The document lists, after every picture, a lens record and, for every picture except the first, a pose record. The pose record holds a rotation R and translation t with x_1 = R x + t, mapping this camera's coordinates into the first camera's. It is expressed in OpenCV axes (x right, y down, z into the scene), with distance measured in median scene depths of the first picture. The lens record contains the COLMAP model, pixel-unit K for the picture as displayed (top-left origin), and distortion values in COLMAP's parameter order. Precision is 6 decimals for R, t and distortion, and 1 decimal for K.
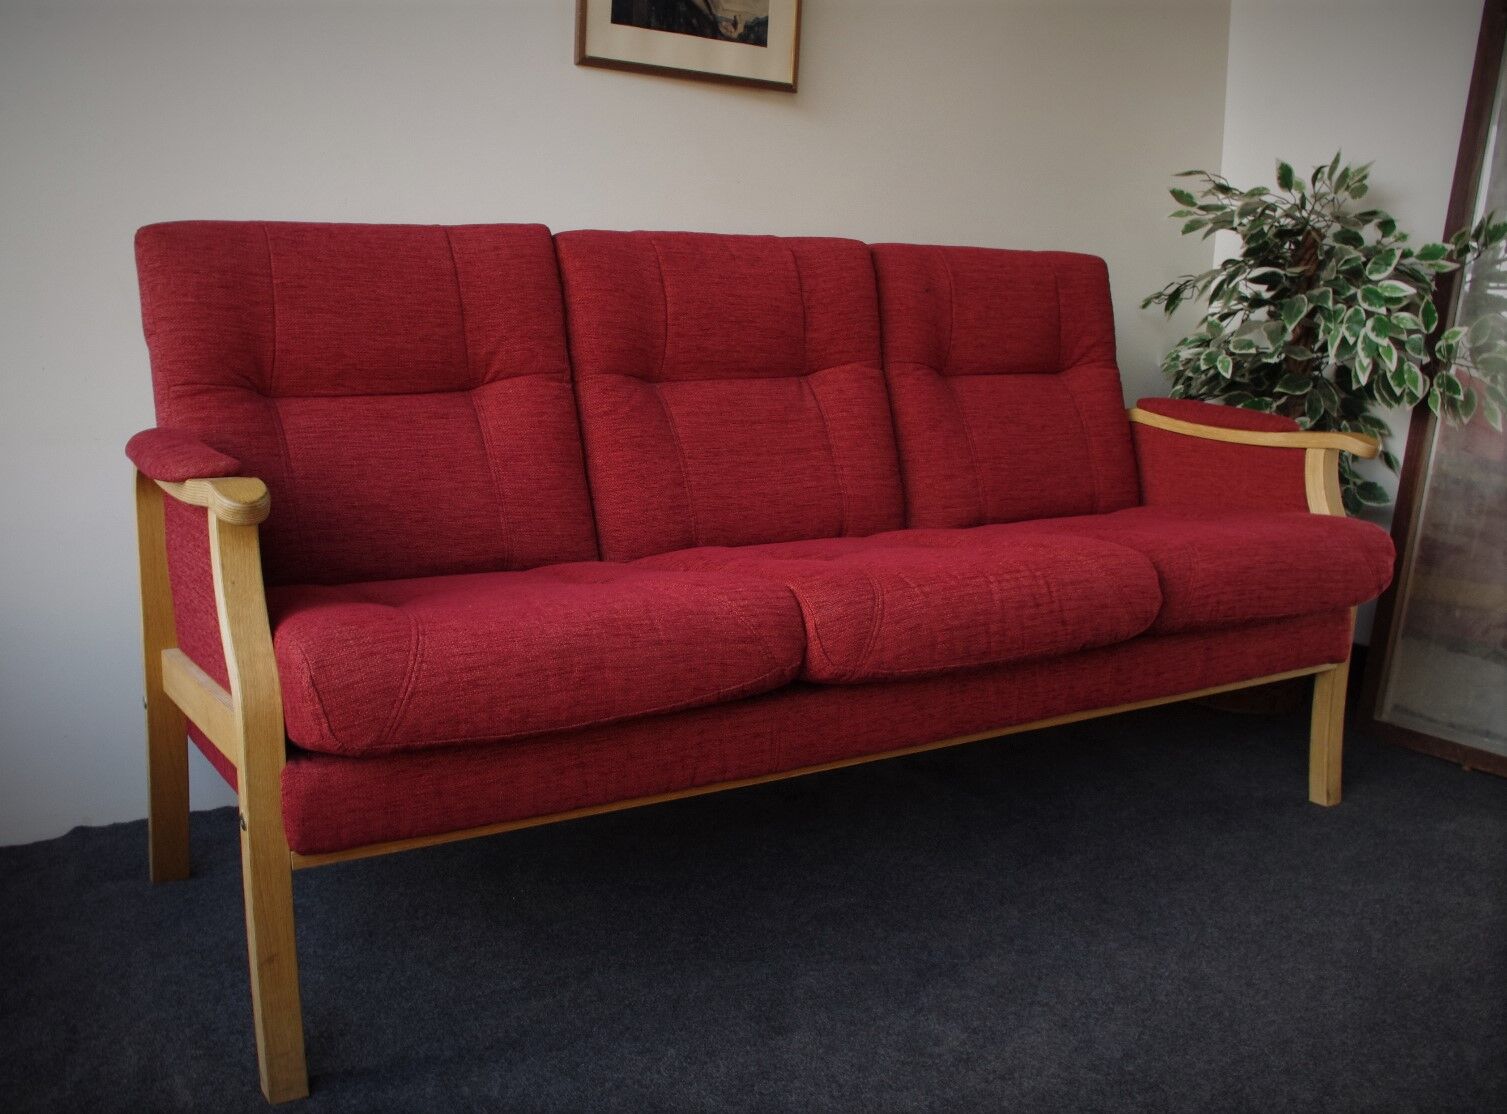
lens RADIAL K [[1311.1, 0, 669.3], [0, 1311.1, 559.8], [0, 0, 1]] dist [-0.094090, 0.031345]
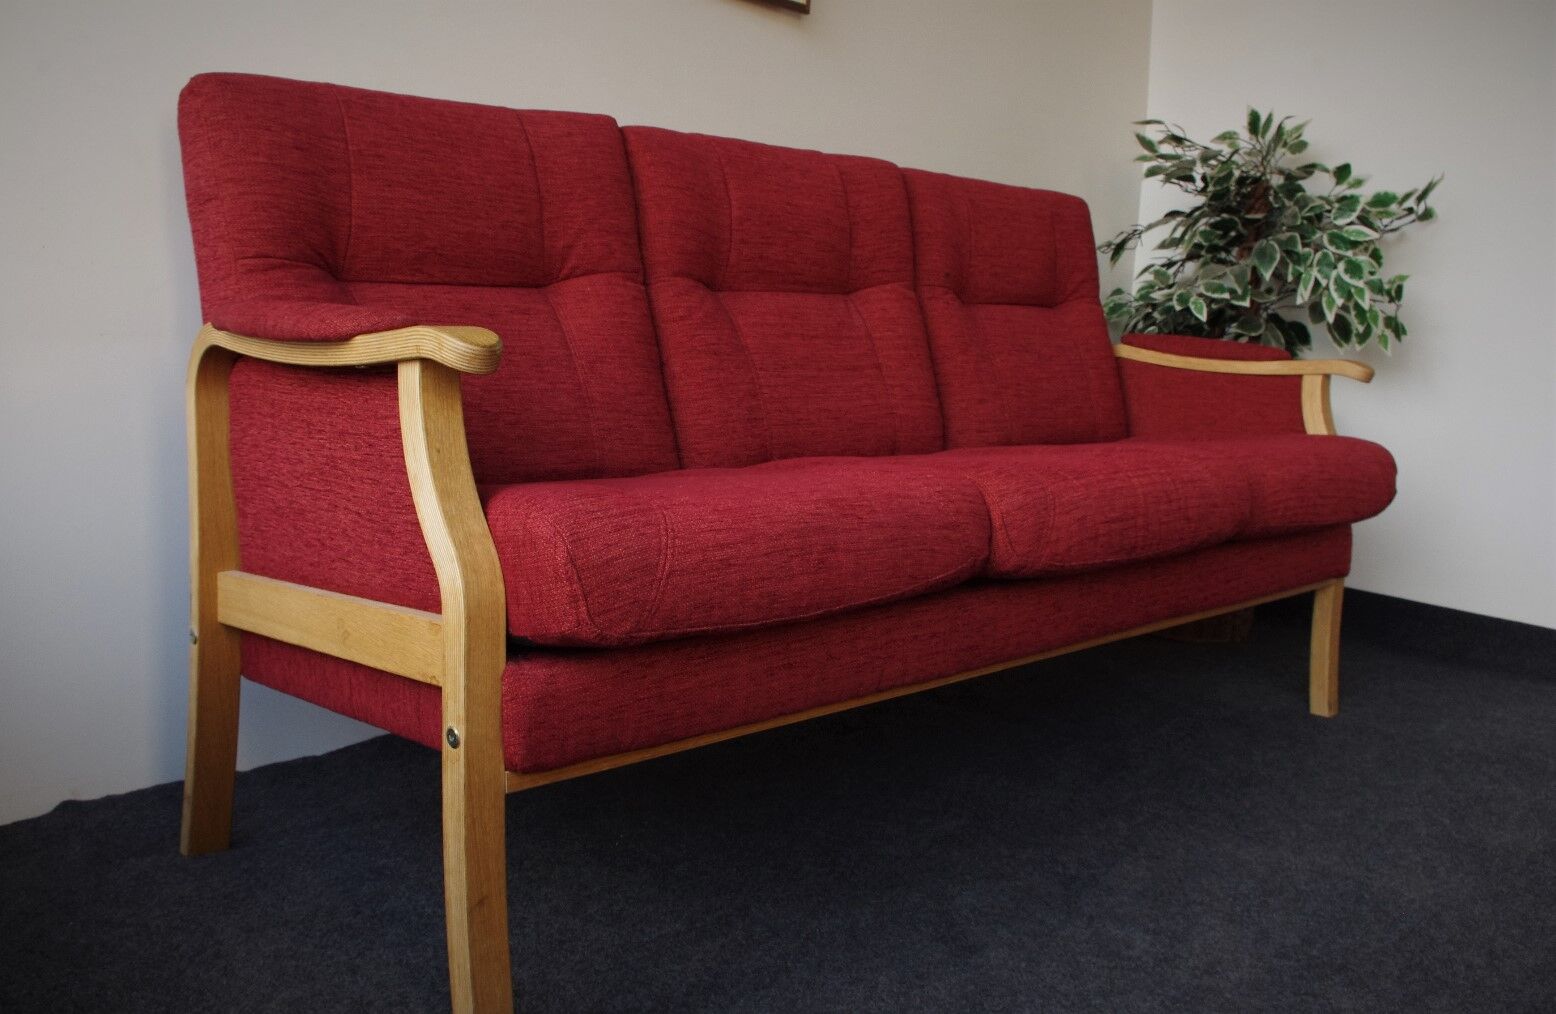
lens RADIAL K [[1305.3, 0, 713.0], [0, 1305.3, 526.3], [0, 0, 1]] dist [-0.091114, 0.034107]
pose [[0.976451, -0.015360, 0.215193, -0.228304], [0.021558, 0.999417, -0.026483, 0.061346], [-0.214661, 0.030498, 0.976212, 0.094479]]
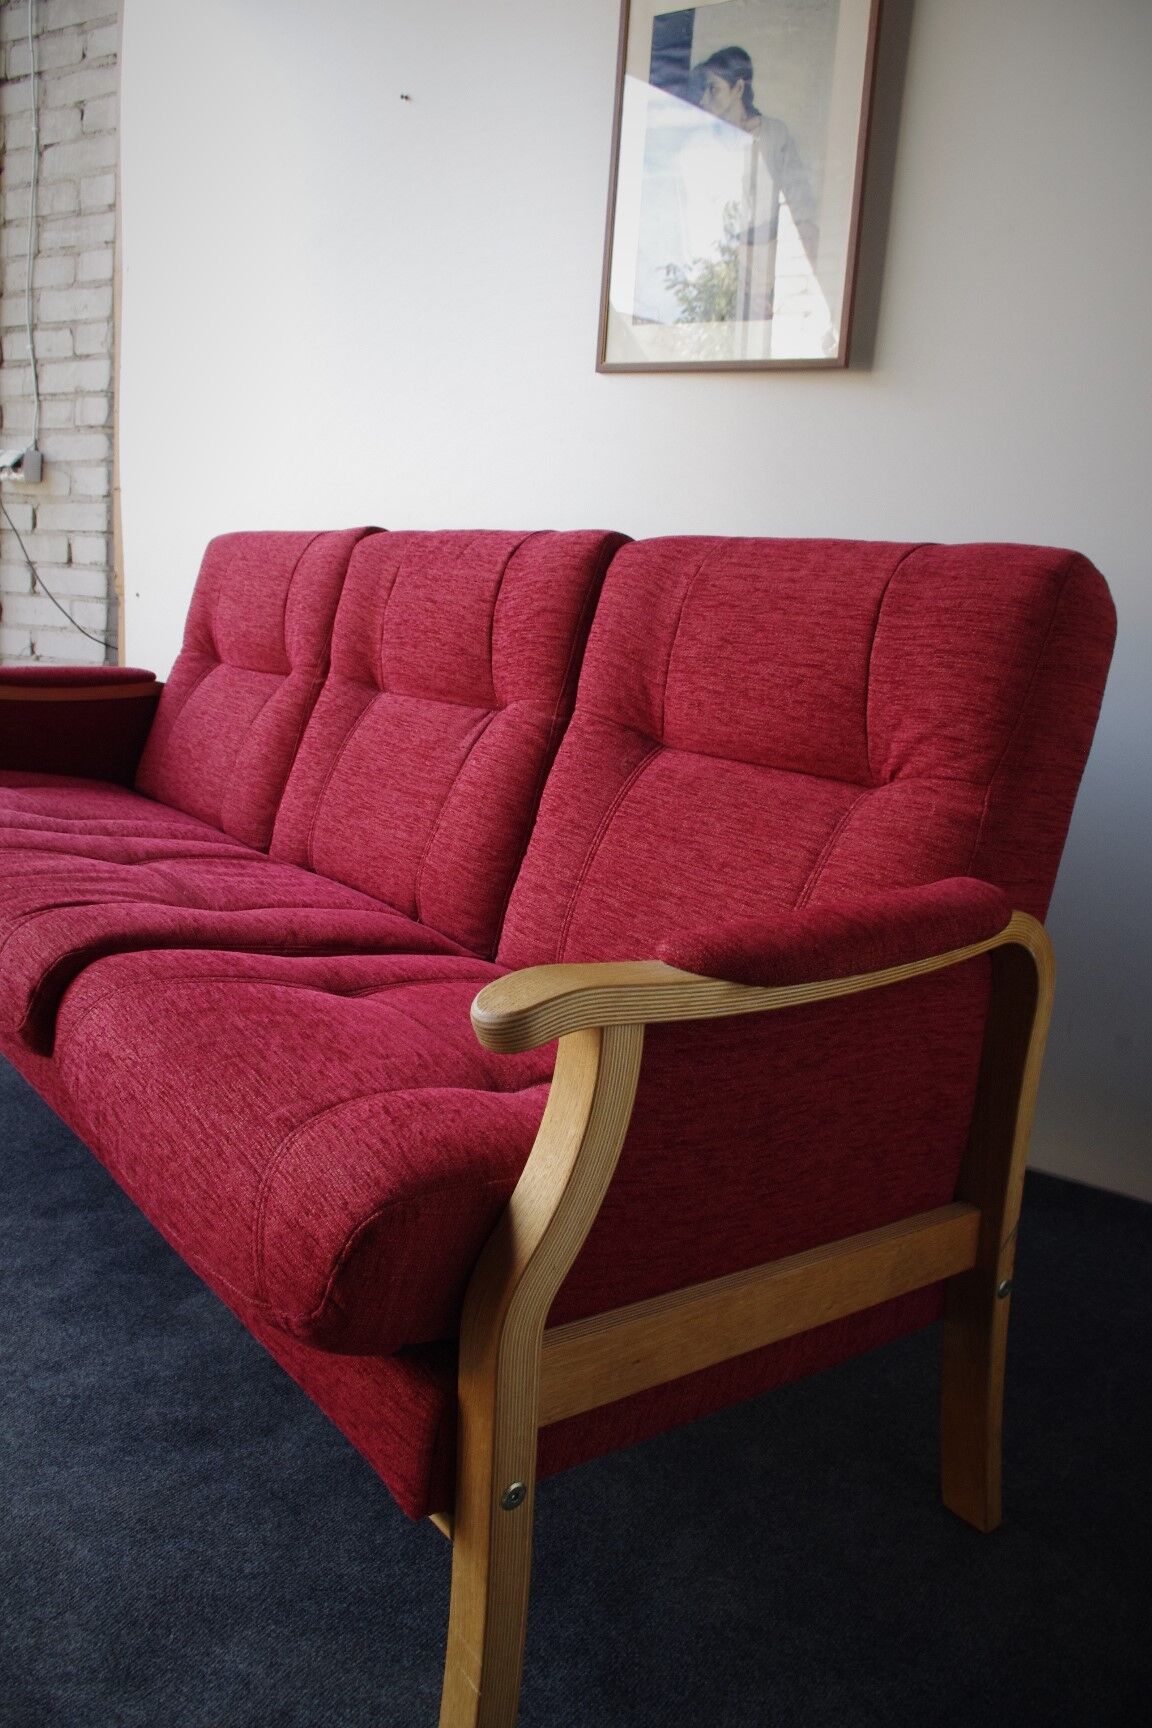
lens RADIAL K [[1311.3, 0, 559.5], [0, 1311.3, 849.4], [0, 0, 1]] dist [-0.096423, 0.045733]
pose [[0.142679, 0.187573, -0.971833, 0.968478], [-0.264226, 0.953463, 0.145236, -0.205364], [0.953849, 0.236061, 0.185601, 1.018630]]
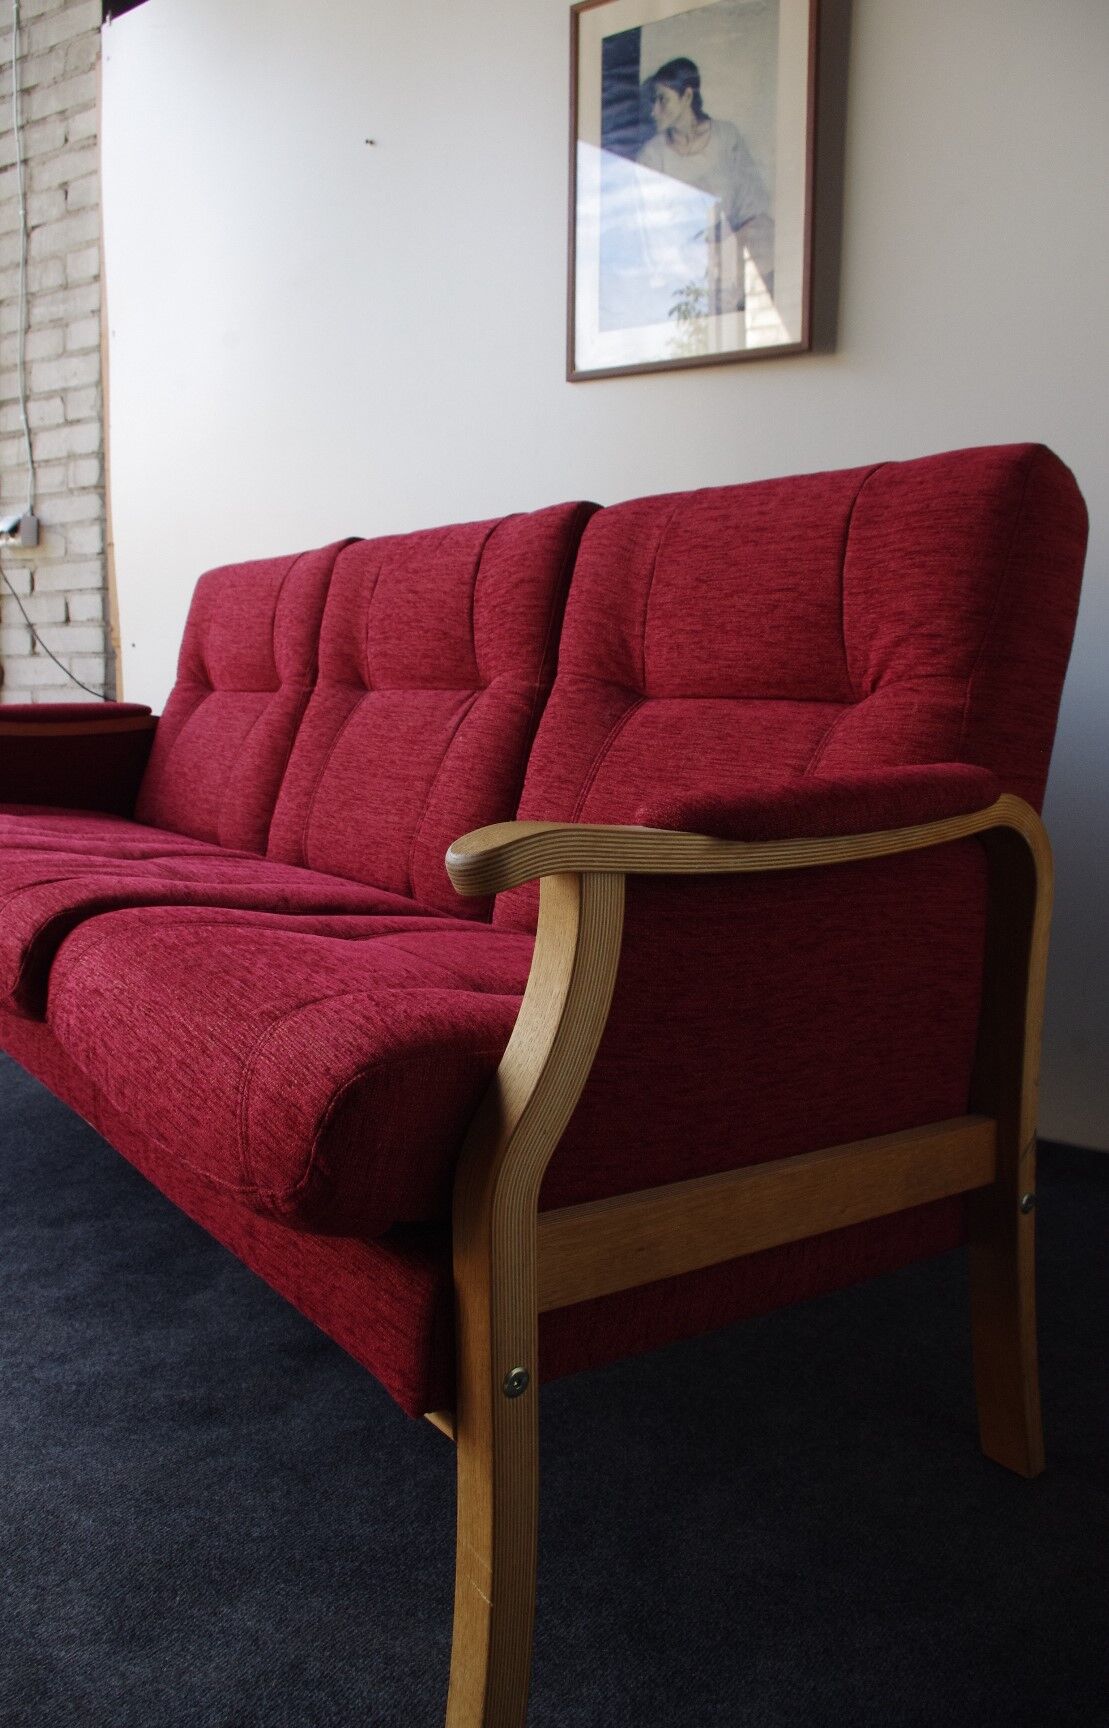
lens RADIAL K [[1307.6, 0, 519.5], [0, 1307.6, 848.7], [0, 0, 1]] dist [-0.093311, 0.040436]
pose [[0.113046, 0.114446, -0.986976, 0.976379], [-0.209916, 0.973673, 0.088860, -0.136761], [0.971162, 0.197137, 0.134094, 1.046527]]
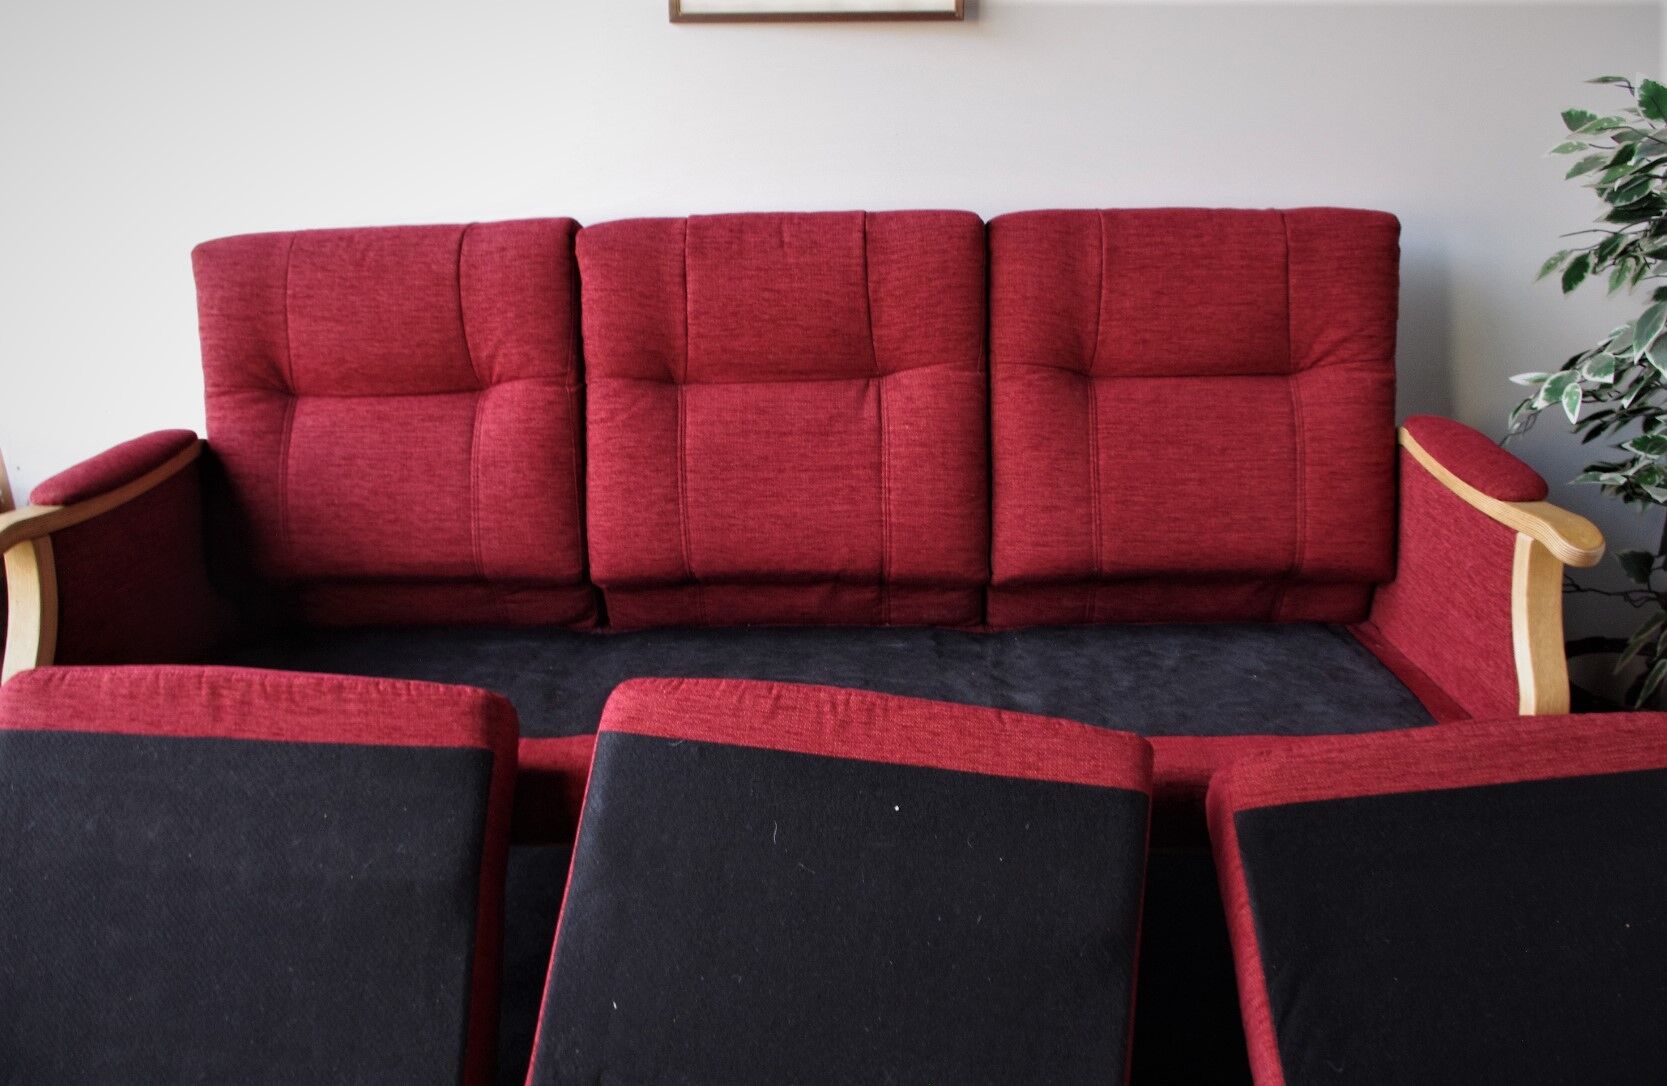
lens RADIAL K [[1398.4, 0, 844.0], [0, 1398.4, 589.2], [0, 0, 1]] dist [-0.091114, 0.034107]
pose [[0.846741, 0.148759, -0.510784, 0.647061], [-0.071126, 0.983146, 0.168420, -0.175271], [0.527229, -0.106278, 0.843051, 0.212938]]
